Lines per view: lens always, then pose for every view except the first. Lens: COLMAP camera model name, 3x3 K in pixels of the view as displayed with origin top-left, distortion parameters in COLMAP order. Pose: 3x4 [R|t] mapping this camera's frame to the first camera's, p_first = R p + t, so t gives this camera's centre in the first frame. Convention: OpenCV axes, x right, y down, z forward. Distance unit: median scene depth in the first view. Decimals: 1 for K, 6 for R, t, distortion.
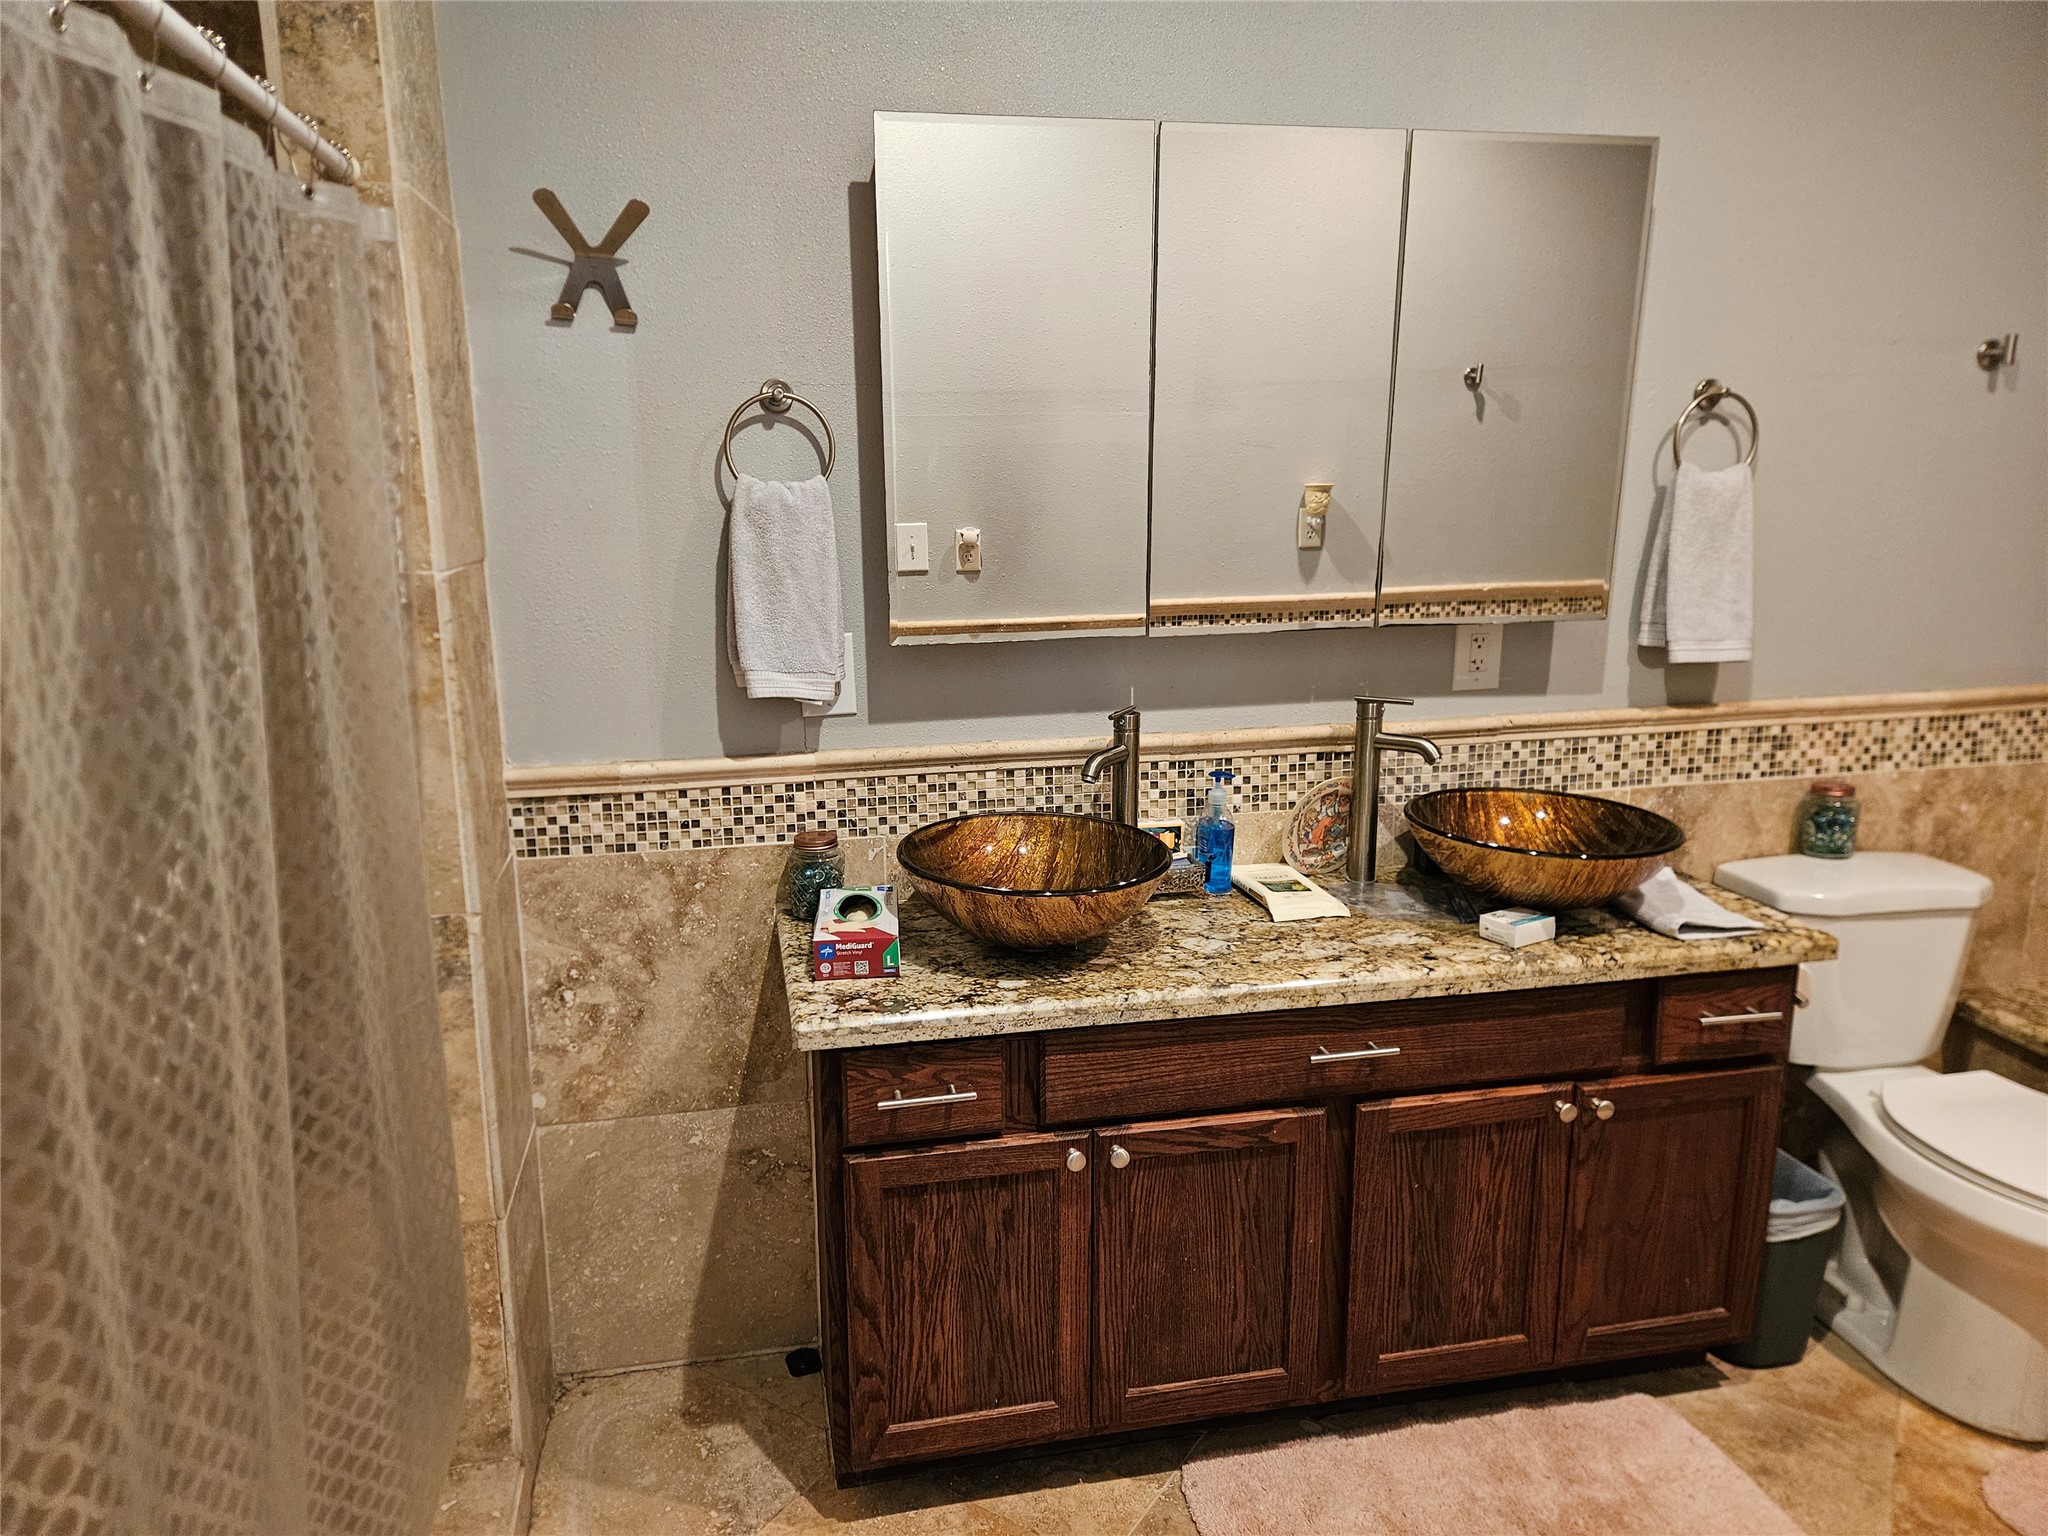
lens RADIAL K [[1362.7, 0, 1010.2], [0, 1362.7, 766.5], [0, 0, 1]] dist [0.080420, -0.067083]
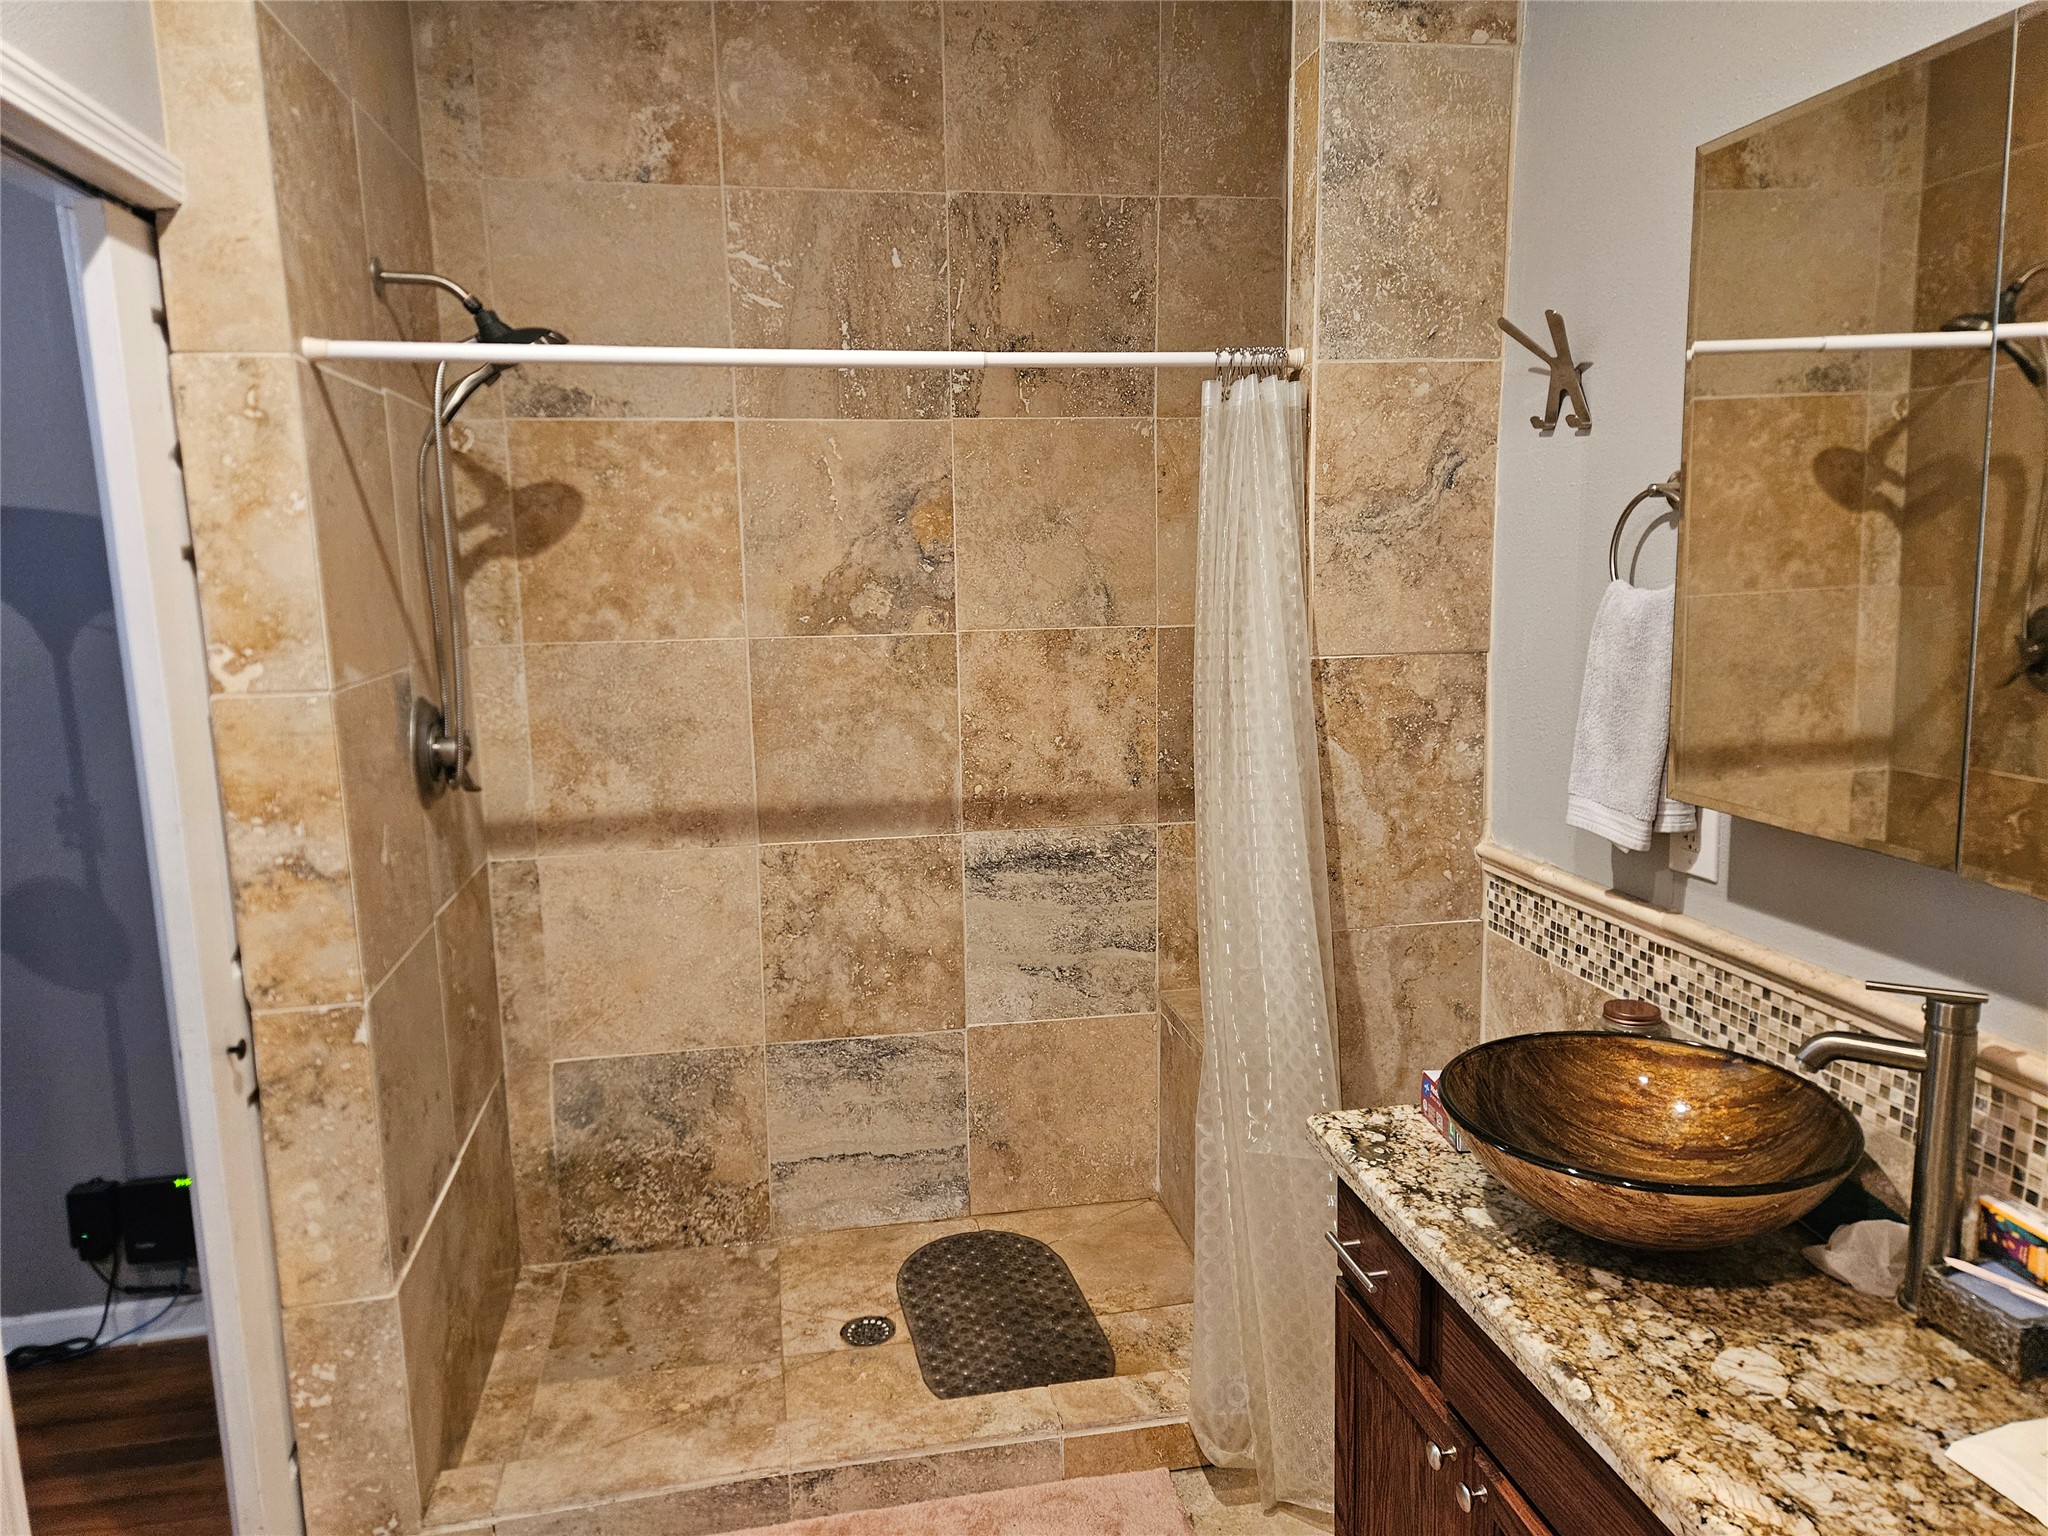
lens RADIAL K [[1362.7, 0, 1016.1], [0, 1362.7, 754.1], [0, 0, 1]] dist [0.080420, -0.067083]
pose [[-0.013413, 0.159136, -0.987166, 0.666456], [-0.194380, 0.968005, 0.158688, -0.158419], [0.980835, 0.194014, 0.017949, 0.572232]]
